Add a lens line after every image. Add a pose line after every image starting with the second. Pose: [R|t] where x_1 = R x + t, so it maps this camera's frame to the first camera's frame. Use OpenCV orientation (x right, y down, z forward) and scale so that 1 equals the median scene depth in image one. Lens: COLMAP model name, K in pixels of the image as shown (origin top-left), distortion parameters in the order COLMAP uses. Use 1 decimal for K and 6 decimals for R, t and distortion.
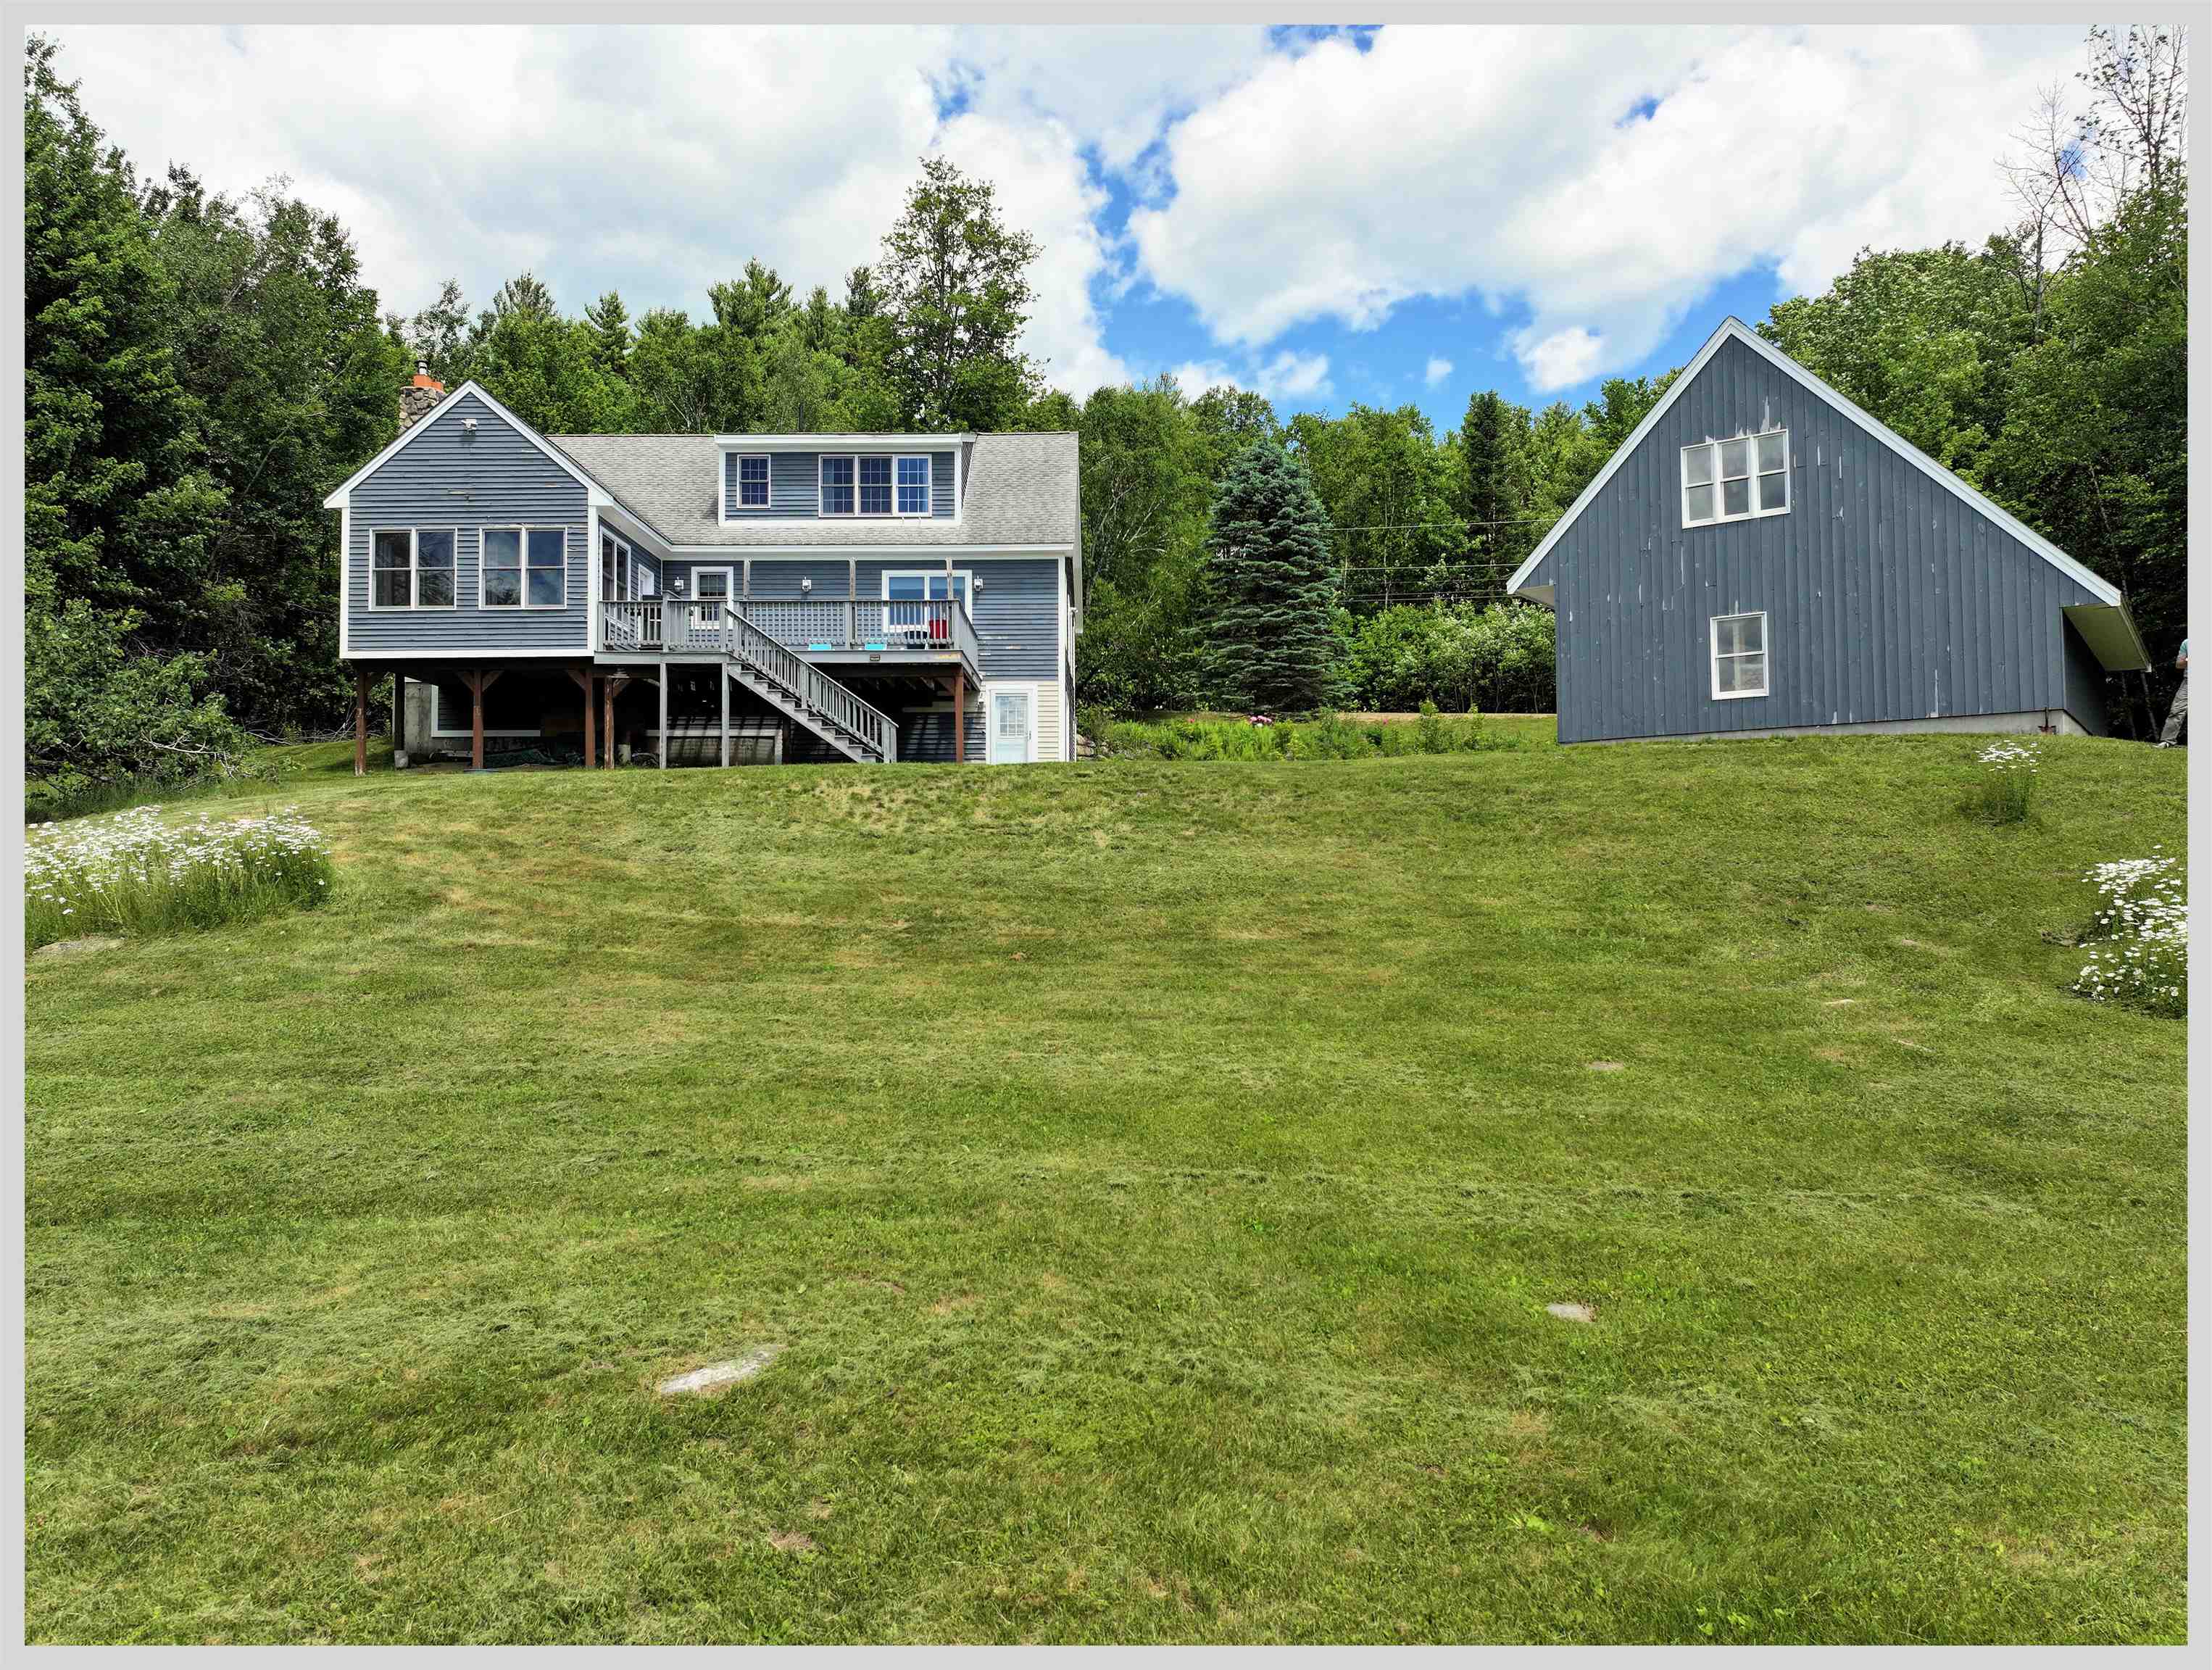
lens RADIAL K [[1525.7, 0, 1113.3], [0, 1525.7, 830.8], [0, 0, 1]] dist [0.004692, -0.000549]
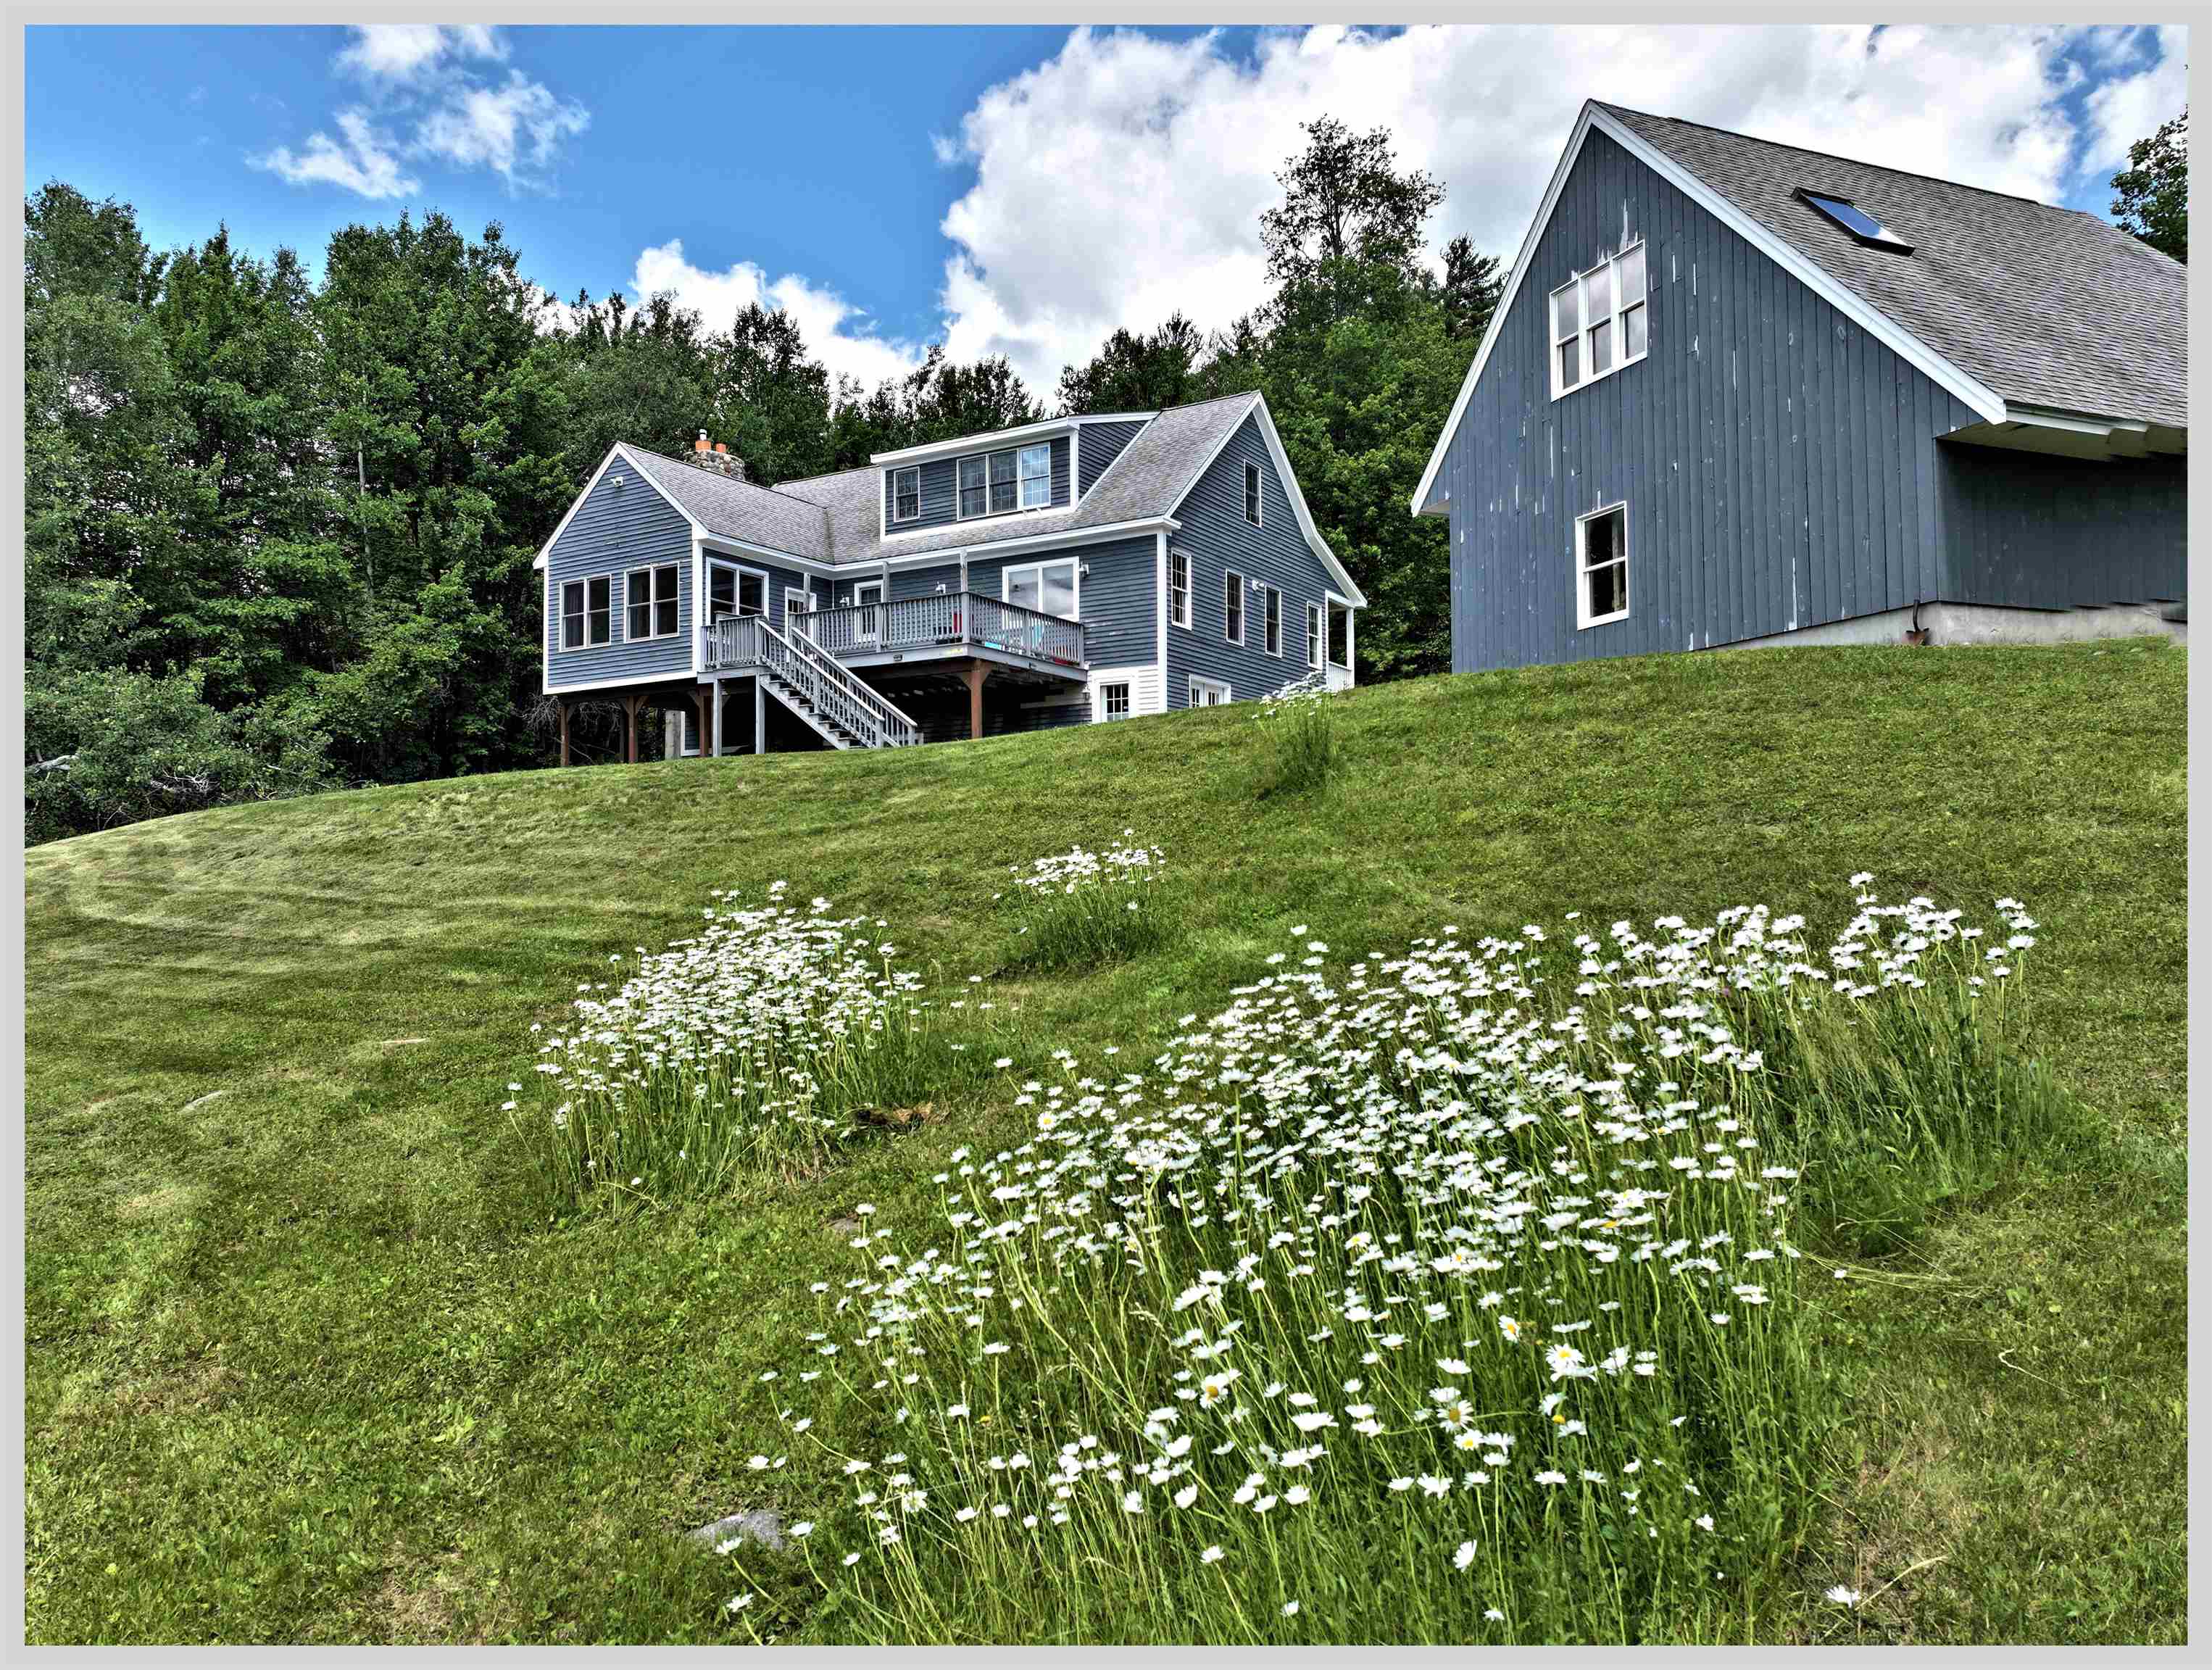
lens RADIAL K [[1522.3, 0, 1106.0], [0, 1522.3, 835.0], [0, 0, 1]] dist [0.002015, -0.003261]
pose [[0.856395, -0.019199, -0.515963, 0.467860], [0.021665, 0.999765, -0.001242, 0.006783], [0.515866, -0.010115, 0.856610, 0.211109]]
